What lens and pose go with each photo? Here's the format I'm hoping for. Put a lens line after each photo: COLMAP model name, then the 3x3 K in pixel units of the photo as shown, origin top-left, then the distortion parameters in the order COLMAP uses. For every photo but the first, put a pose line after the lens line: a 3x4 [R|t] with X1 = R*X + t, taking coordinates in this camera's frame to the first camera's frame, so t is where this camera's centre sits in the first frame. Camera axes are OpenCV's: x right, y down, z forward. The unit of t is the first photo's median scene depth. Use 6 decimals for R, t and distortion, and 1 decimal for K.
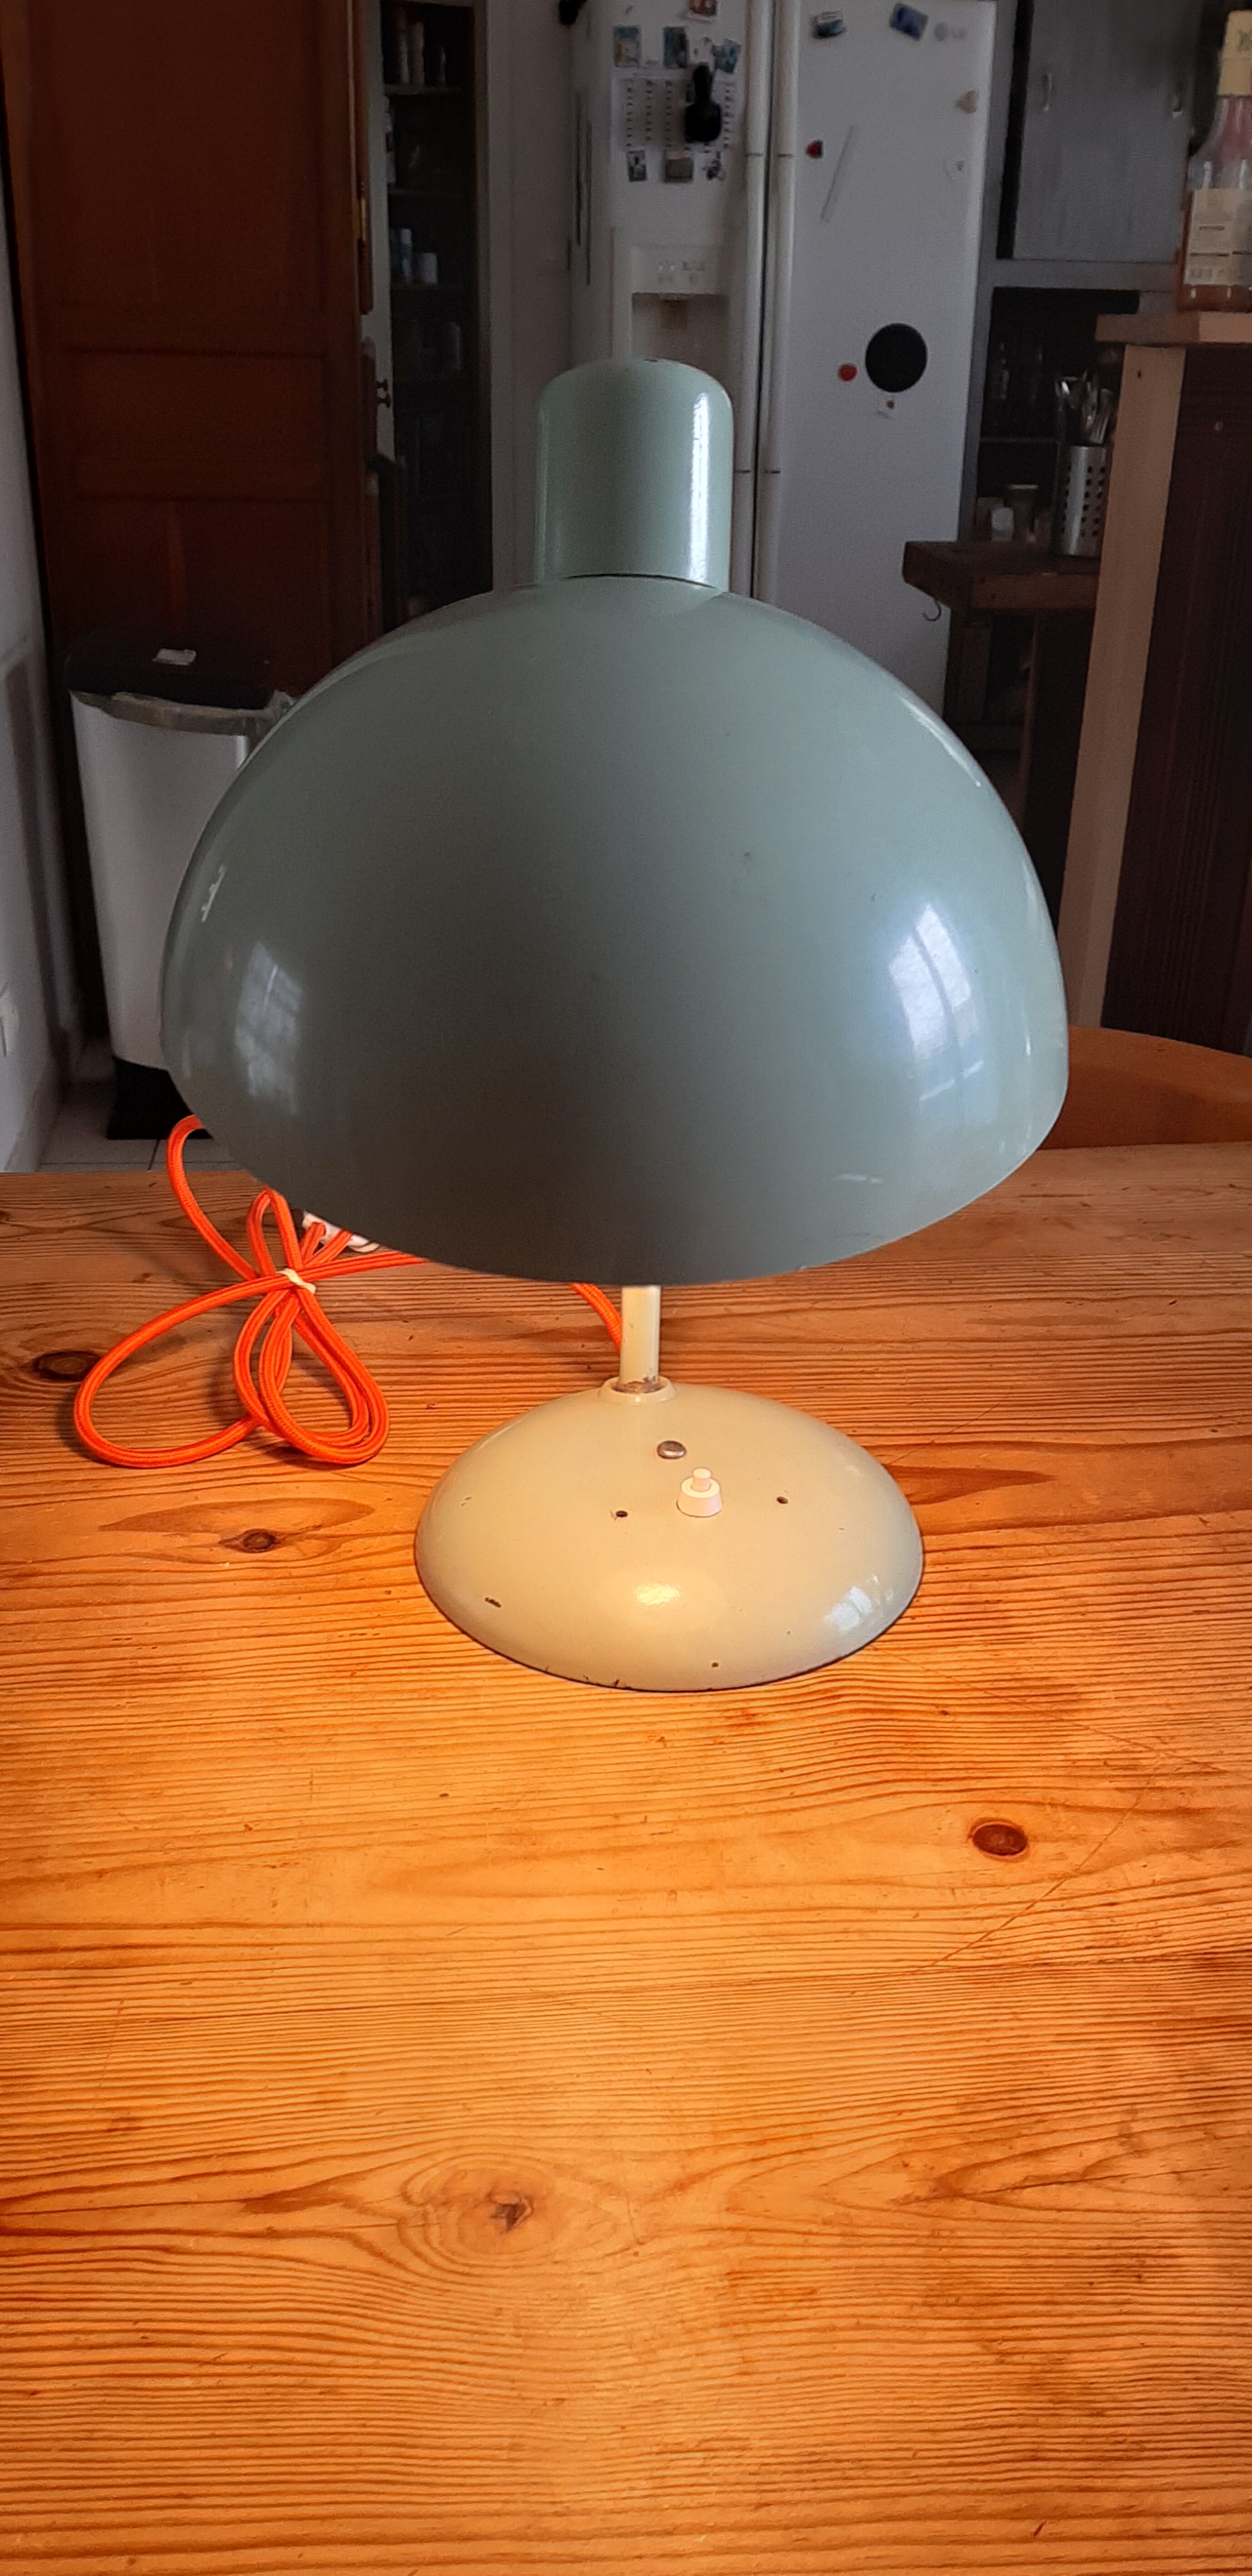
lens RADIAL K [[2099.2, 0, 656.0], [0, 2099.2, 1290.3], [0, 0, 1]] dist [0.095574, -0.175559]
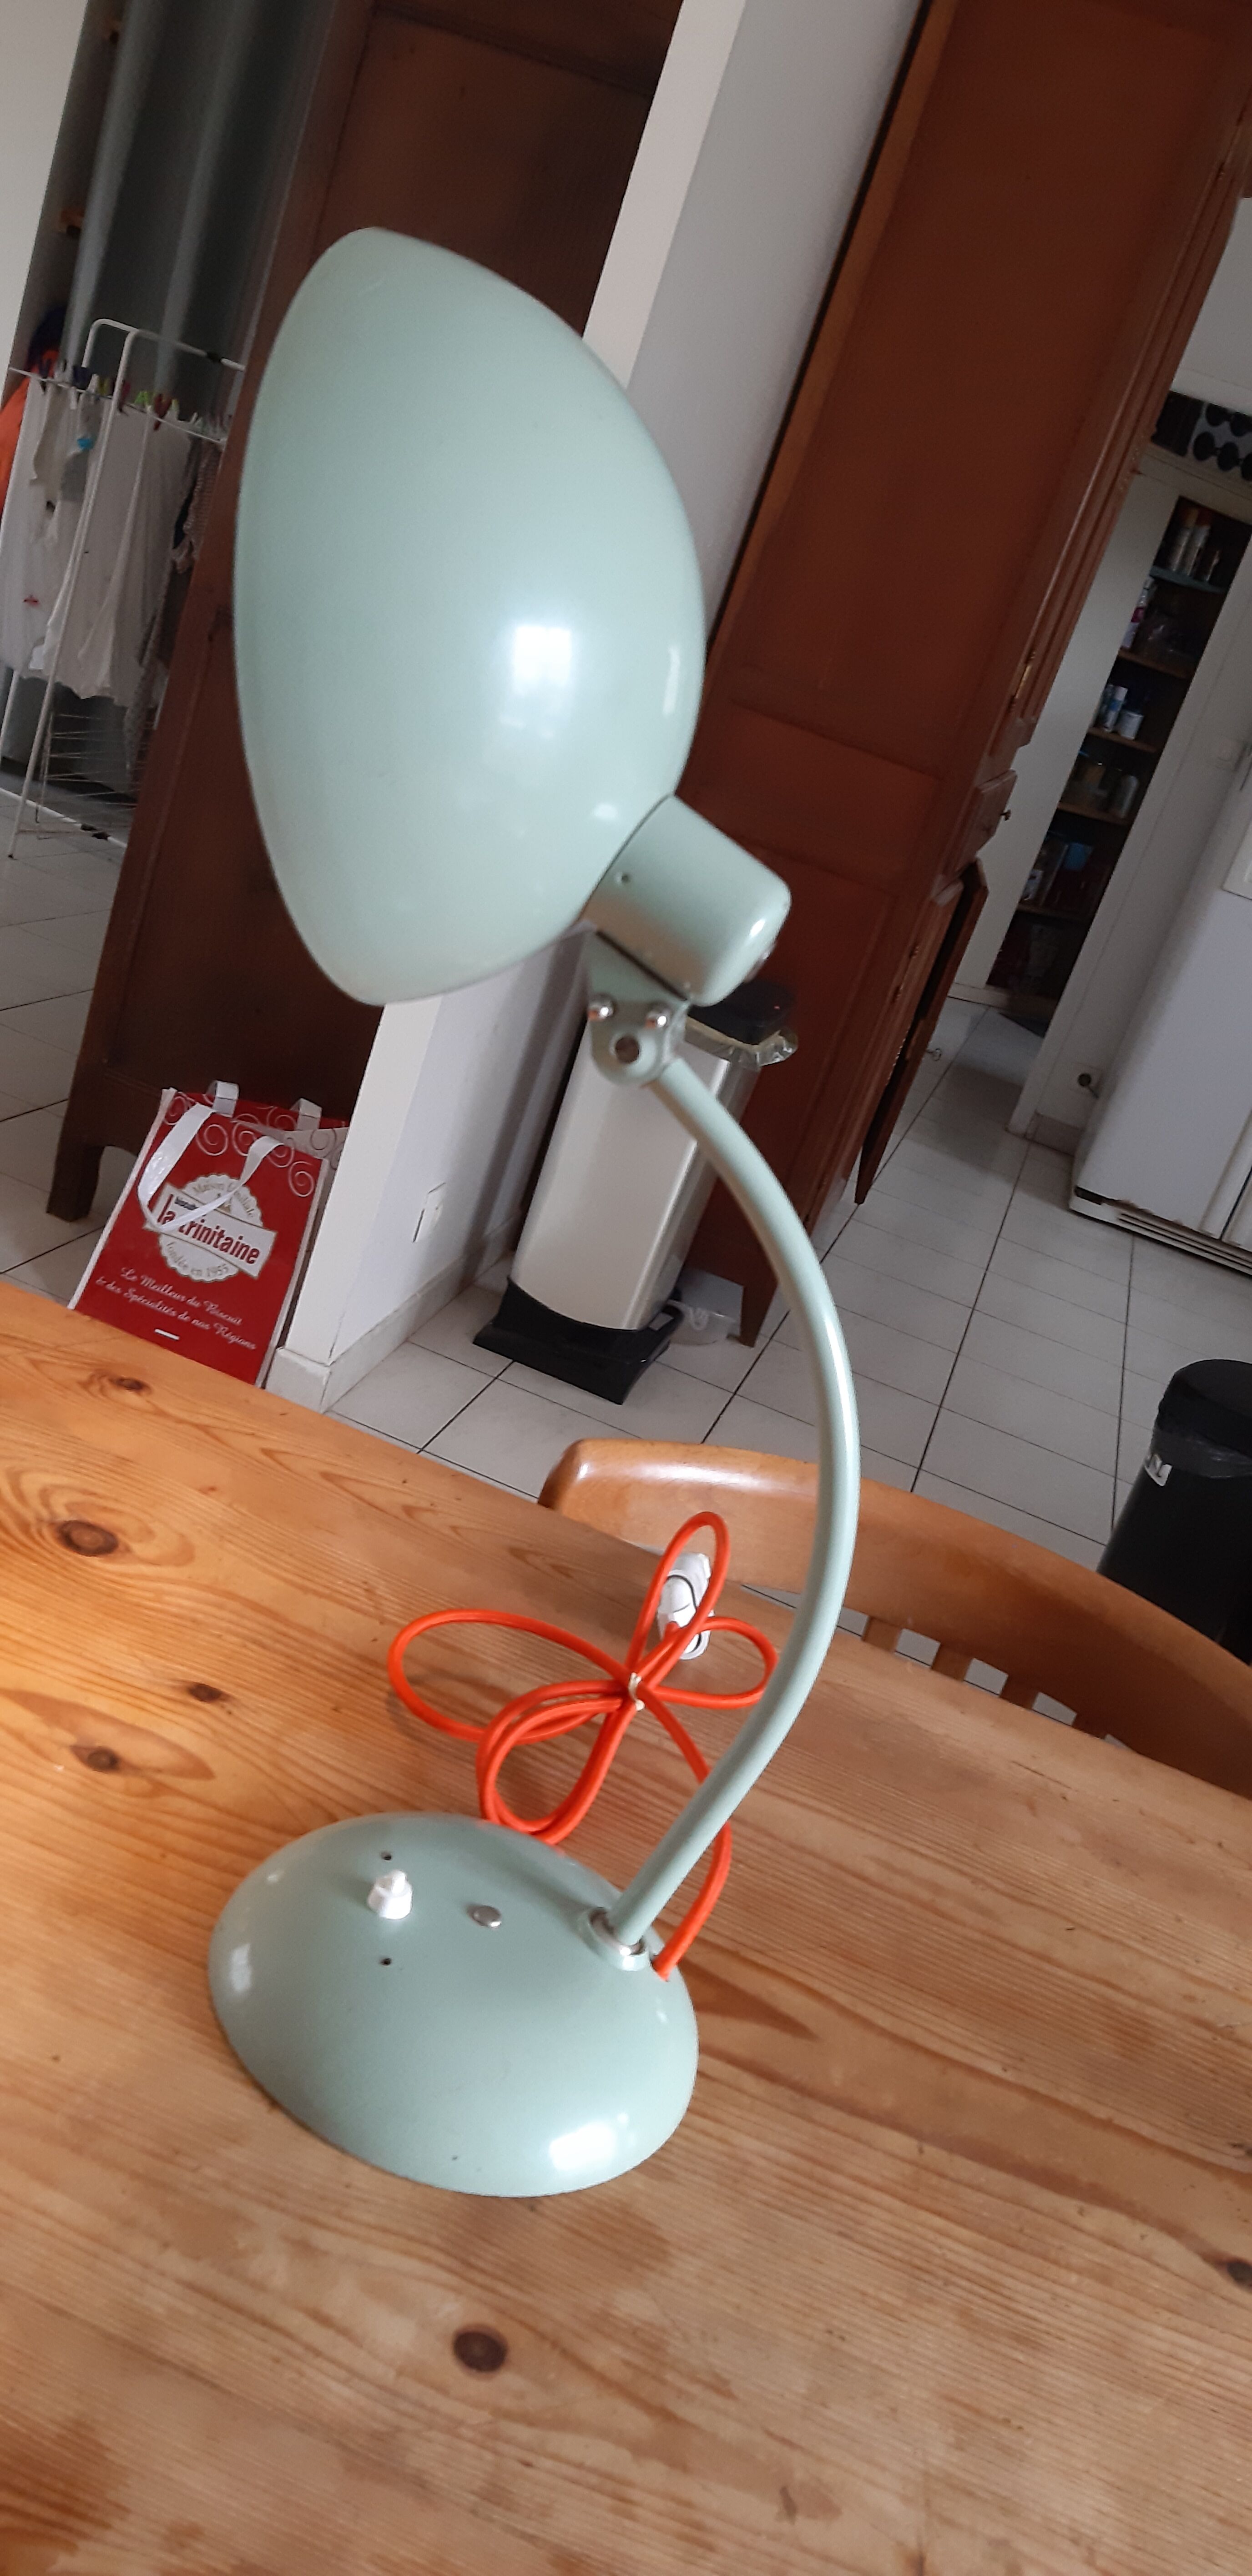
lens RADIAL K [[2030.2, 0, 656.5], [0, 2030.2, 1291.9], [0, 0, 1]] dist [0.091182, -0.180326]
pose [[0.897671, 0.378406, -0.225822, 0.221414], [-0.408265, 0.907034, -0.103003, -0.110966], [0.165851, 0.184658, 0.968708, -0.029540]]
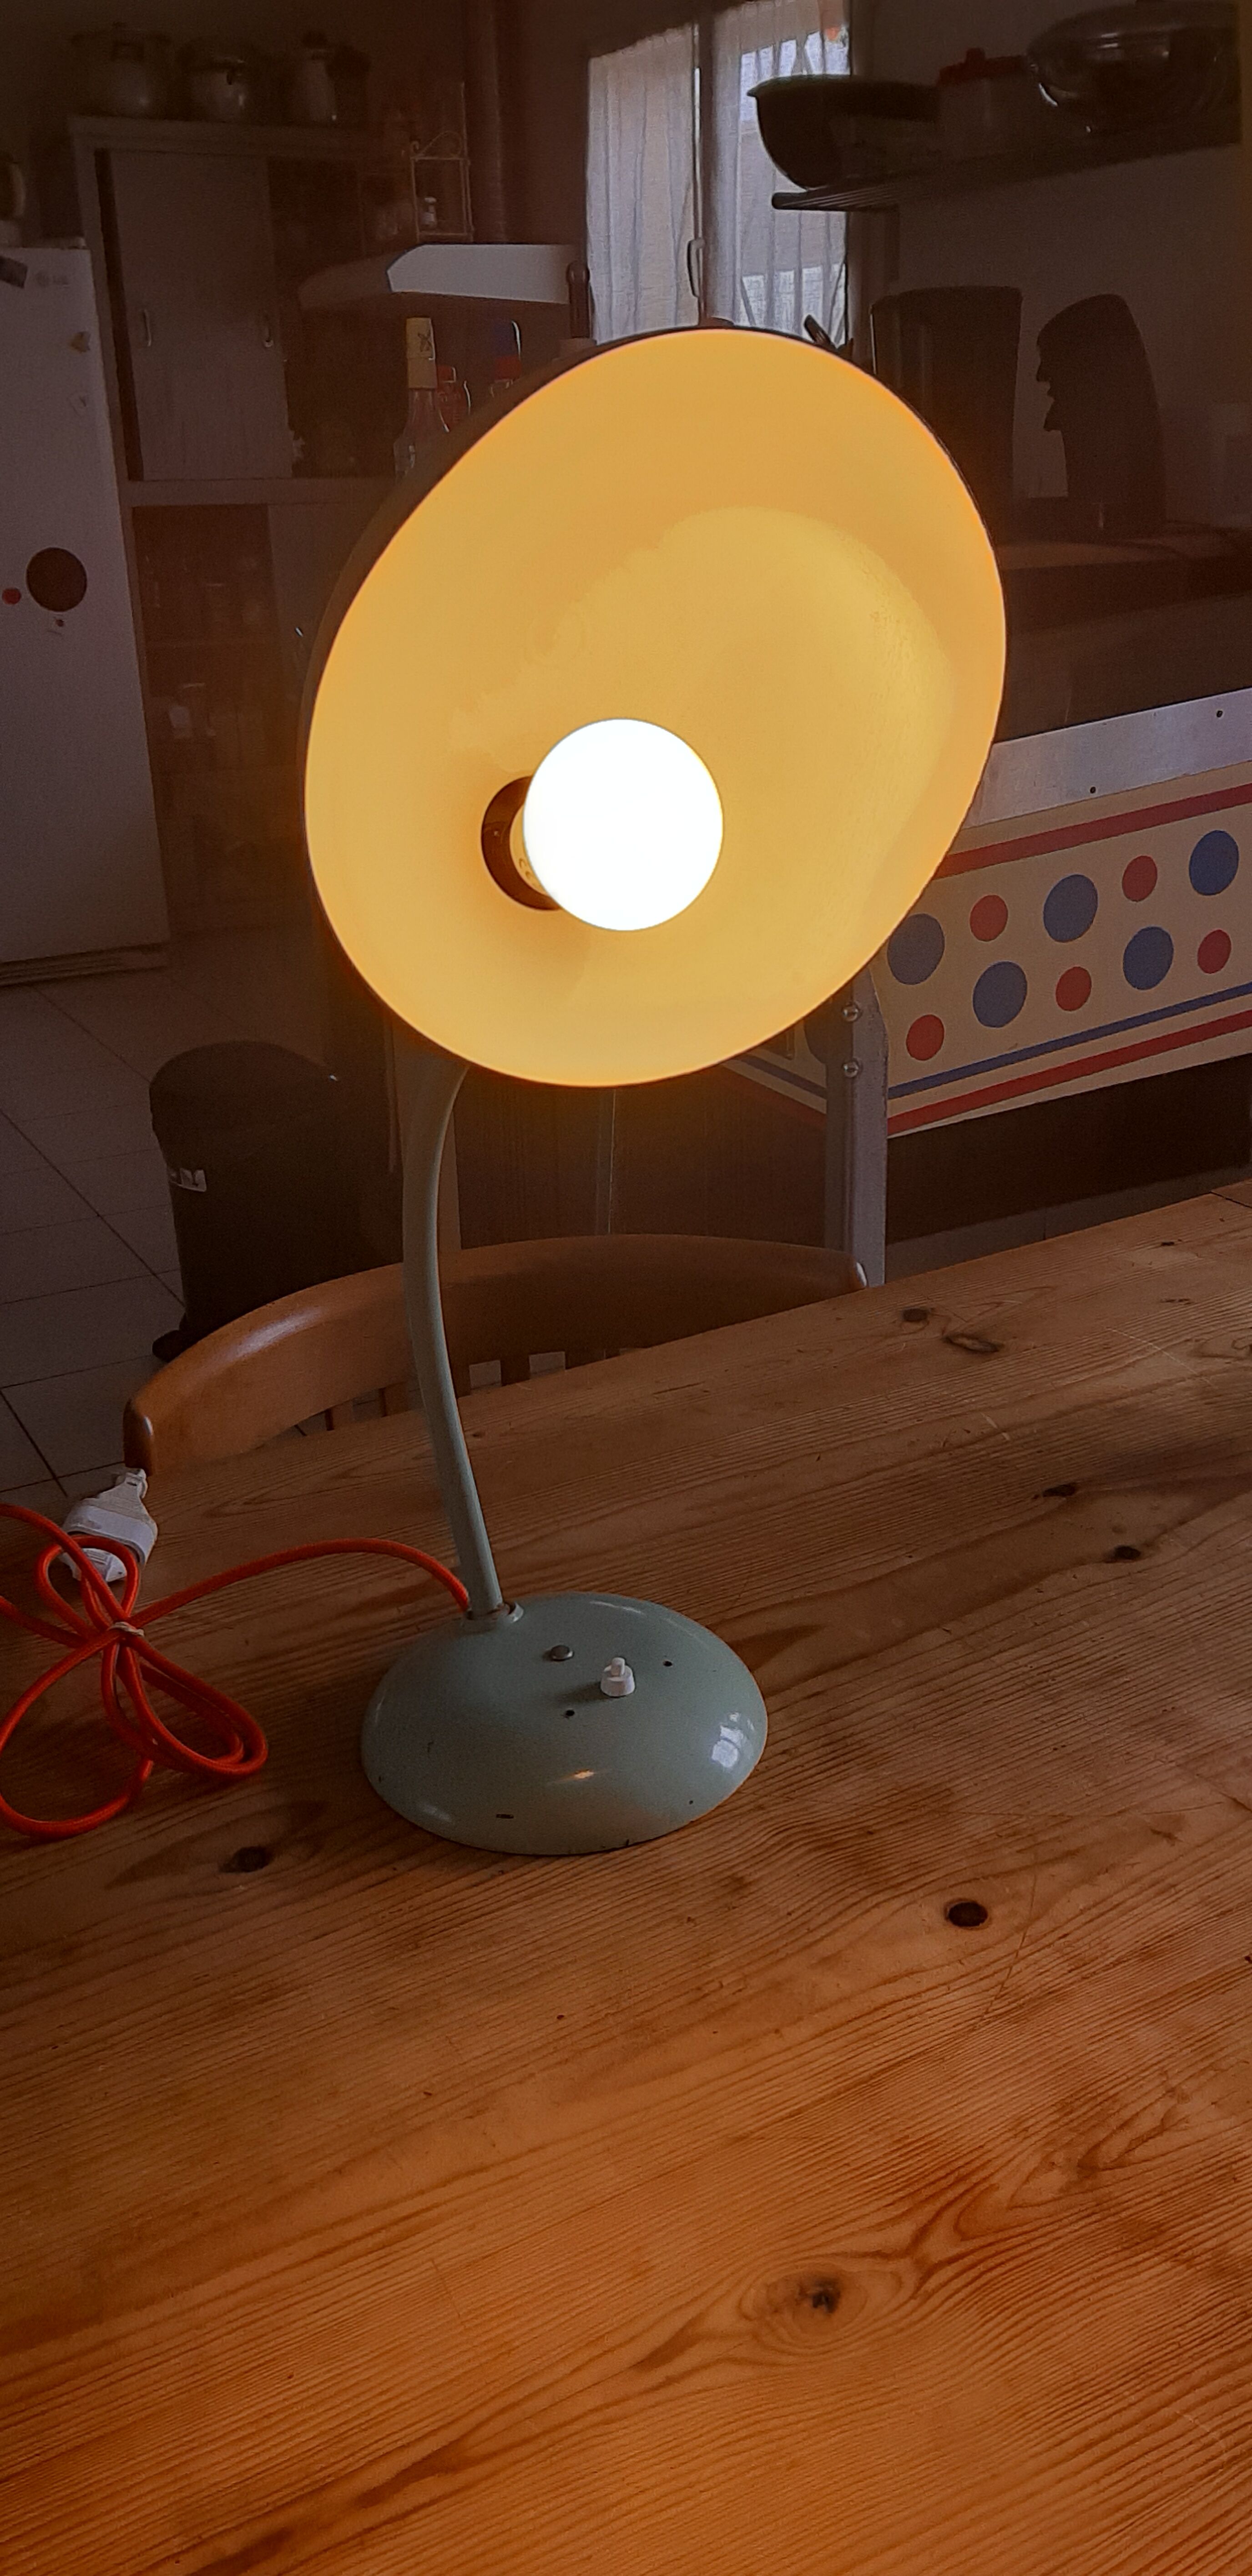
lens RADIAL K [[2039.2, 0, 662.6], [0, 2039.2, 1290.6], [0, 0, 1]] dist [0.087914, -0.171160]
pose [[0.912207, -0.189346, 0.363354, -0.336116], [0.208934, 0.977815, -0.014989, -0.119554], [-0.352455, 0.089590, 0.931530, -0.142611]]
